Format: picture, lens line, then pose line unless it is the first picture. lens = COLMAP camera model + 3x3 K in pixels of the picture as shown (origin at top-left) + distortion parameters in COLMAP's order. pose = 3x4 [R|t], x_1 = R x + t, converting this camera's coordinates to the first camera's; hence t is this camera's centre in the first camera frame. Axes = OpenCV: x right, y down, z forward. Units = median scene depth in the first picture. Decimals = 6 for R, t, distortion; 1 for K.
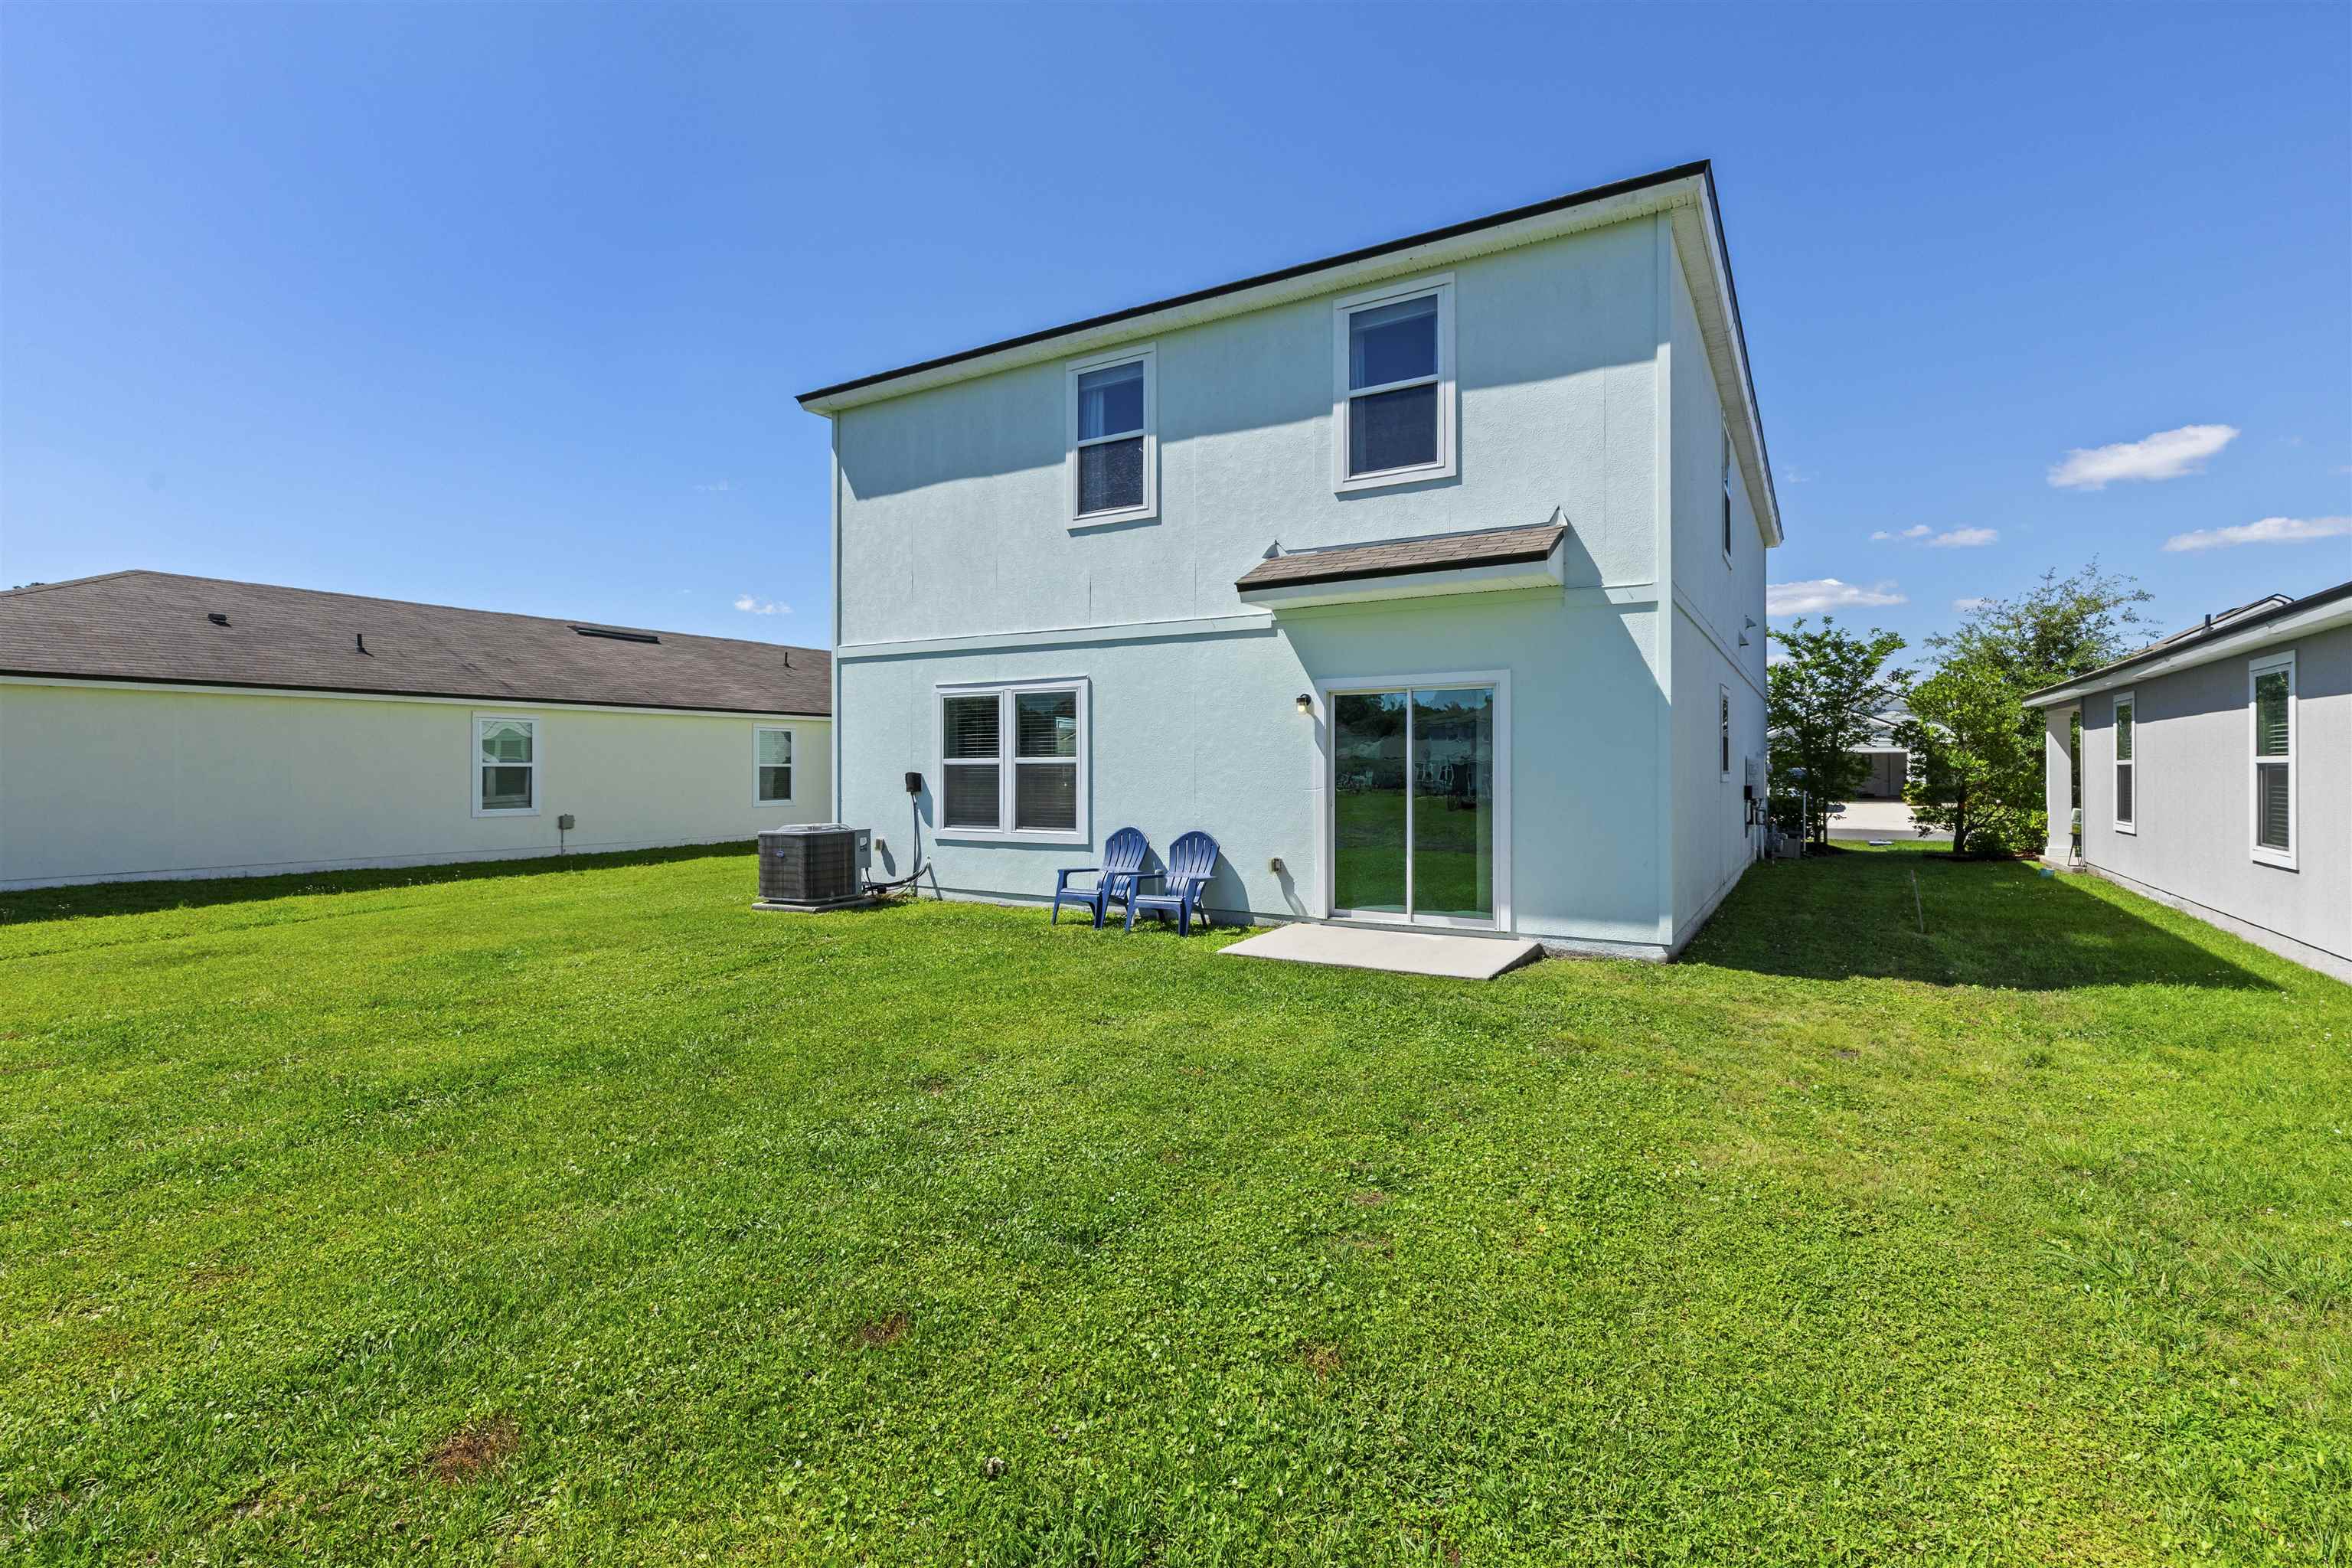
lens RADIAL K [[1051.2, 0, 1194.3], [0, 1051.2, 781.0], [0, 0, 1]] dist [0.001802, 0.000405]
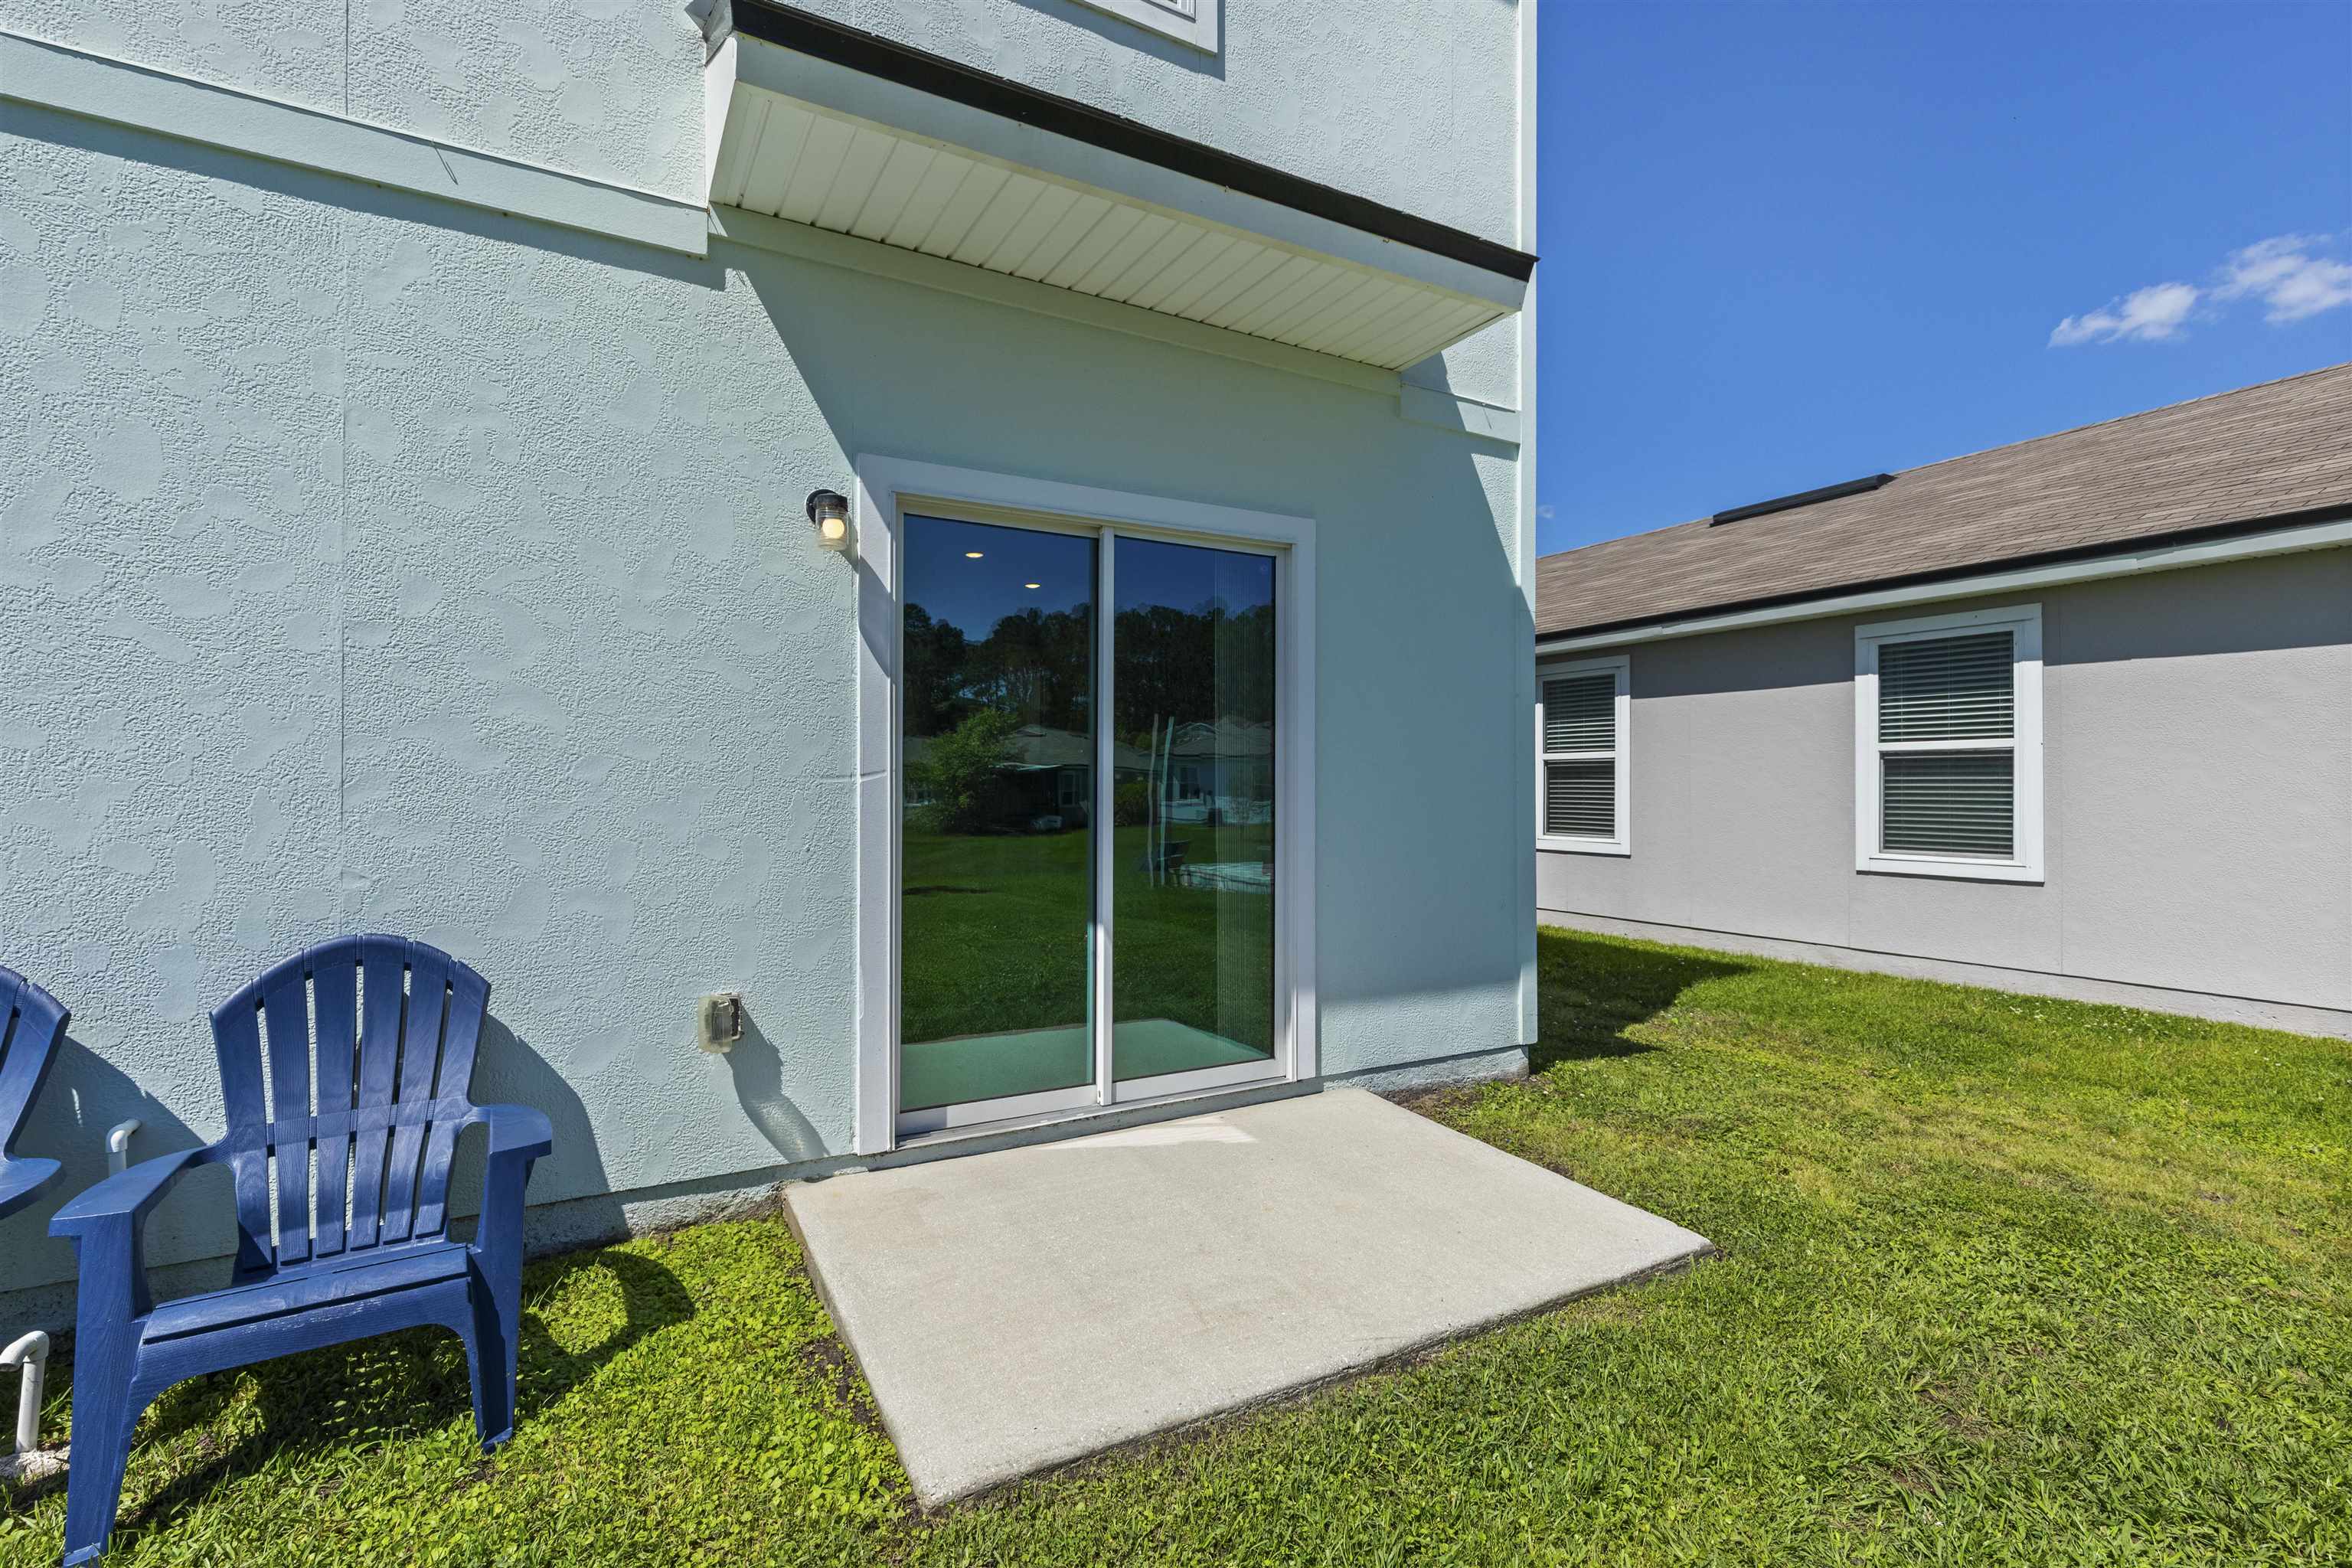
lens RADIAL K [[1051.2, 0, 1194.3], [0, 1051.2, 781.0], [0, 0, 1]] dist [0.001802, 0.000405]
pose [[0.521076, 0.004721, 0.853497, -0.118578], [0.008443, 0.999907, -0.010685, 0.014288], [-0.853469, 0.012774, 0.520988, 0.731693]]
